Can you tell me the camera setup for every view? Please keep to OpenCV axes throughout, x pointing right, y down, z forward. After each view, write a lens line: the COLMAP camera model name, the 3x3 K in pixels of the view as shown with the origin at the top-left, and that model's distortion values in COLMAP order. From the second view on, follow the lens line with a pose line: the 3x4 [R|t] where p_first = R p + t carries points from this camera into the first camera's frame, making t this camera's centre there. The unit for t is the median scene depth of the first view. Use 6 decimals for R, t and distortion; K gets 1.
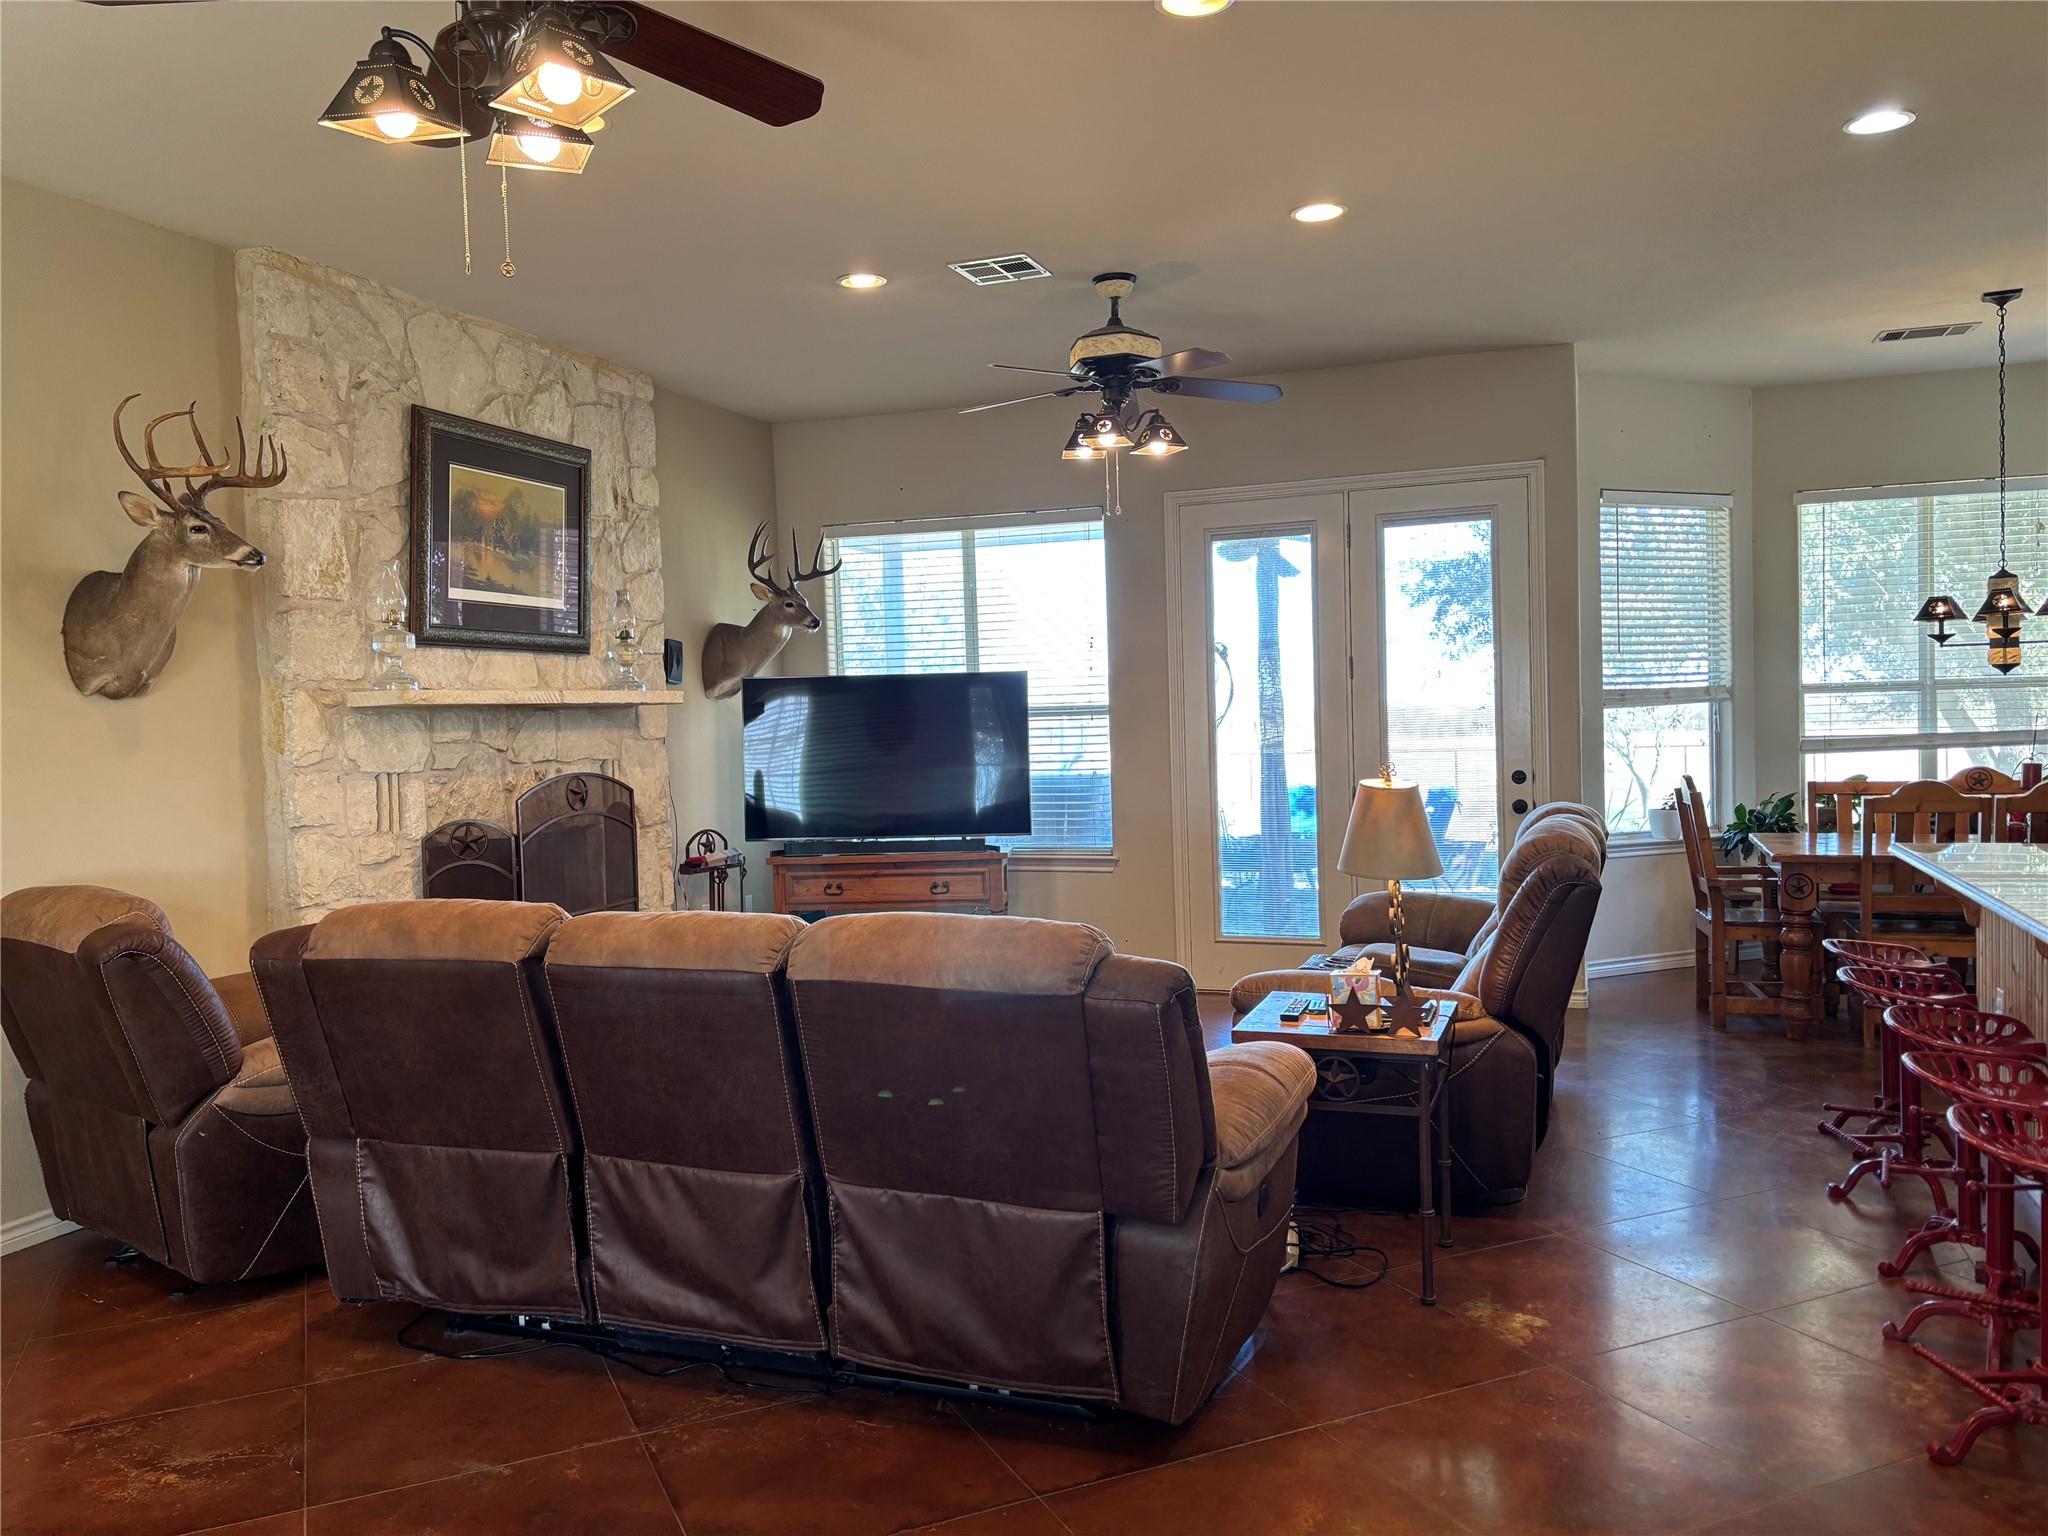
lens RADIAL K [[1544.3, 0, 1021.7], [0, 1544.3, 781.4], [0, 0, 1]] dist [0.070964, -0.077311]
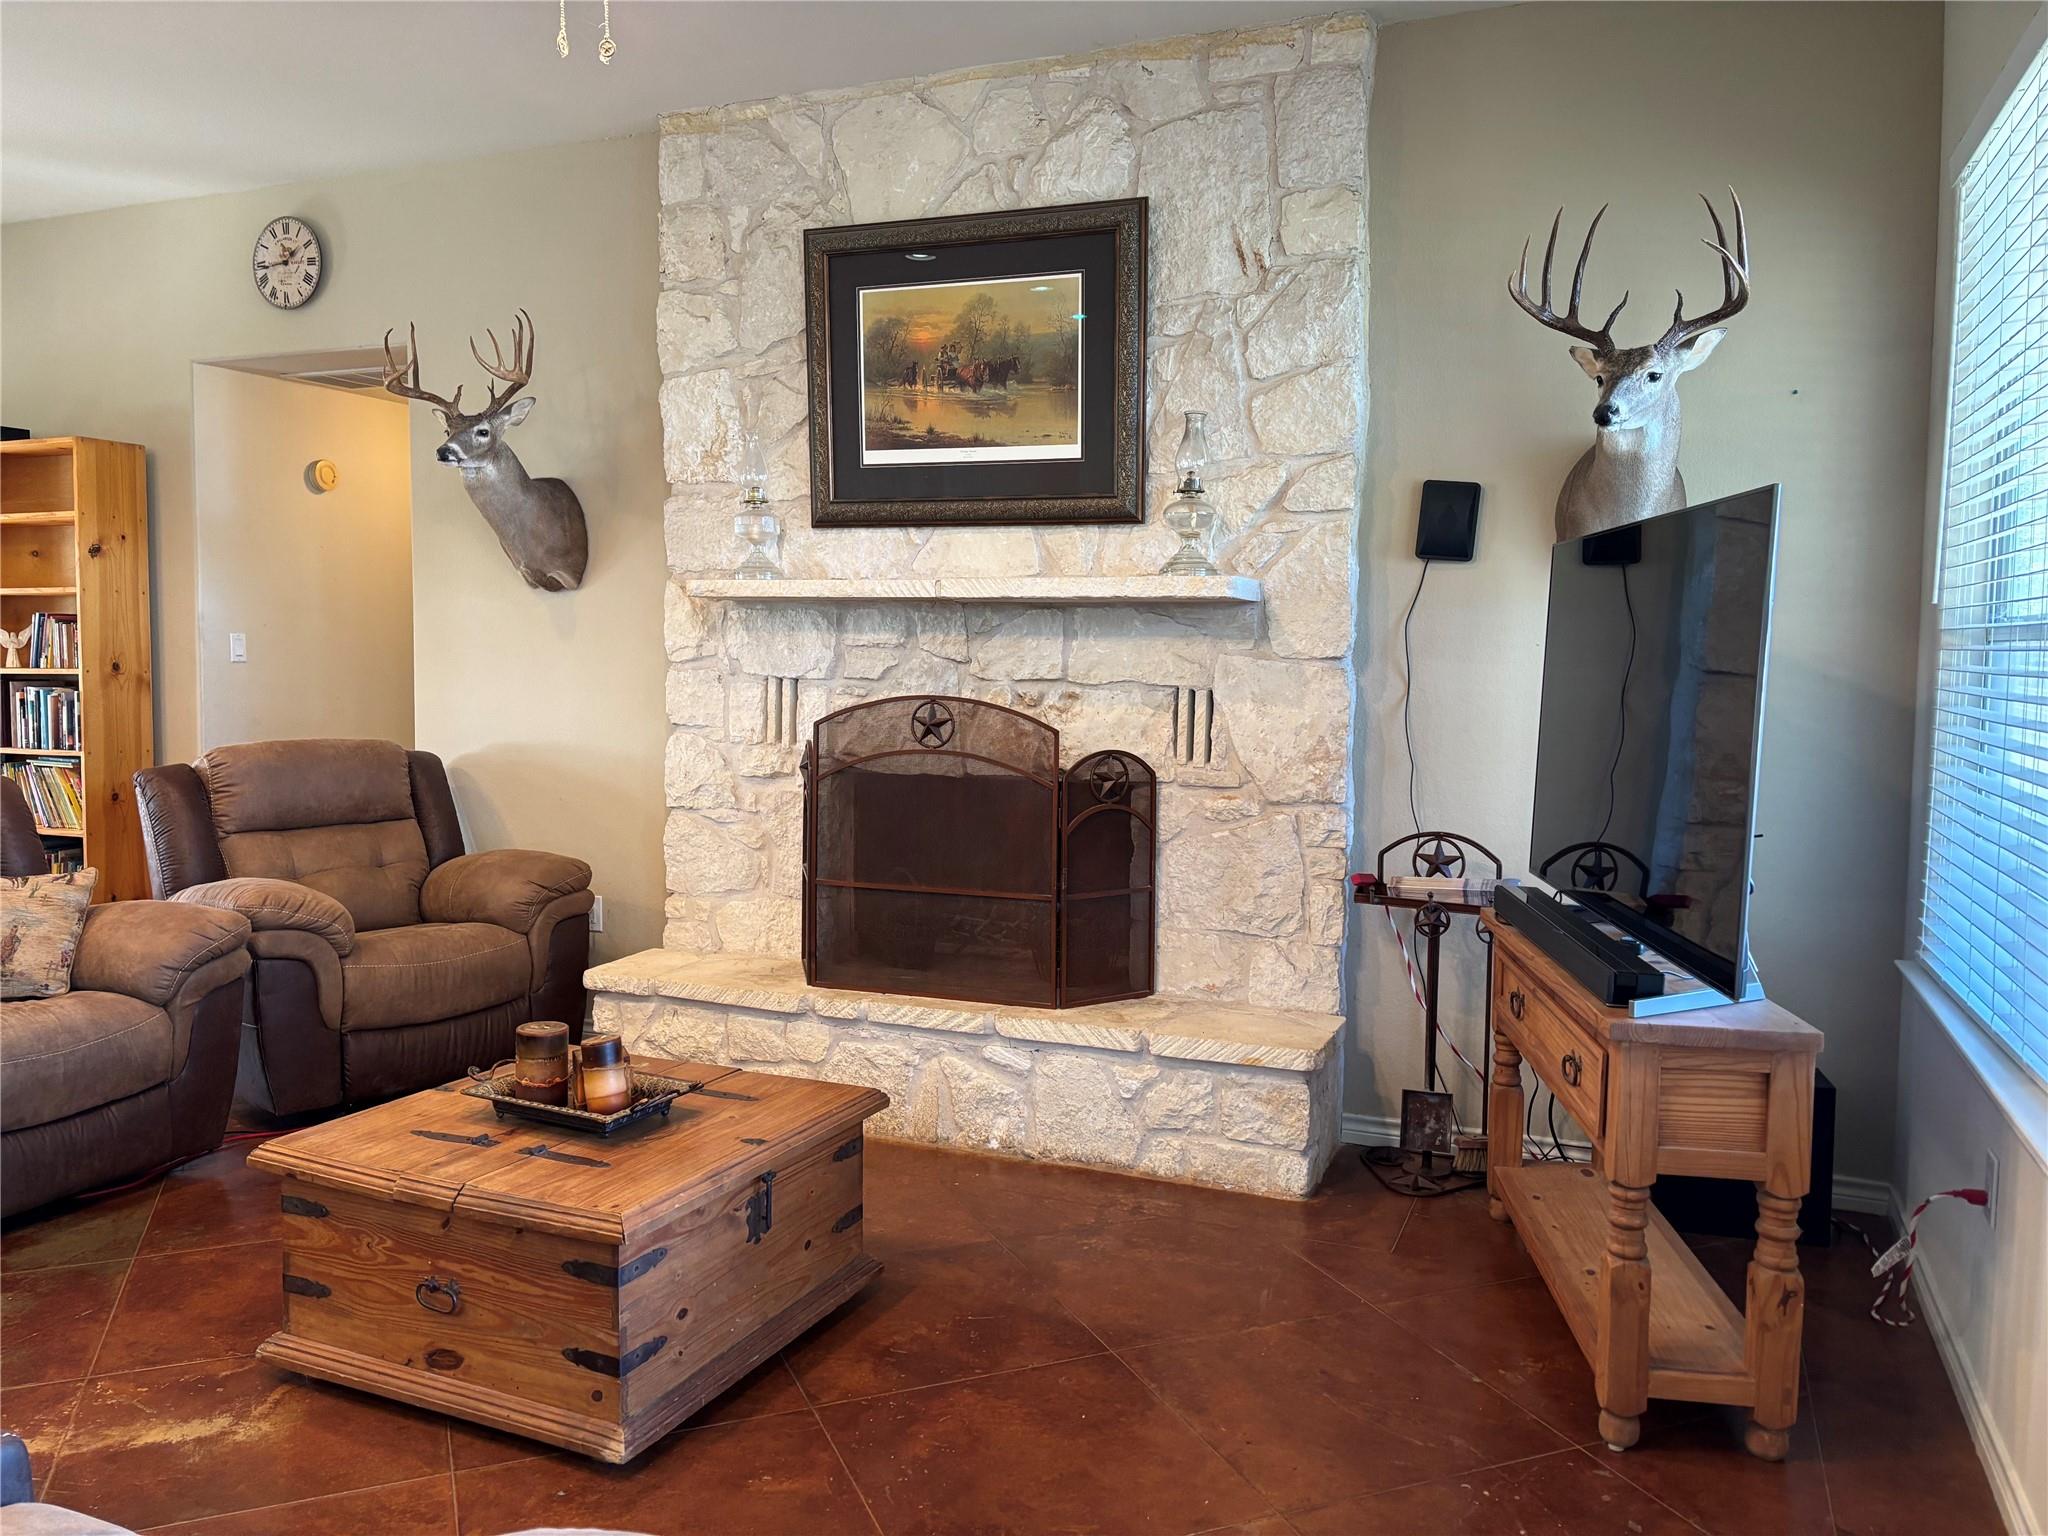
lens RADIAL K [[1541.5, 0, 1024.0], [0, 1541.5, 768.0], [0, 0, 1]] dist [0.055367, -0.063899]
pose [[-0.029855, 0.112167, -0.993241, 0.431219], [-0.054400, 0.992029, 0.113665, -0.057397], [0.998073, 0.057426, -0.023515, 1.104595]]
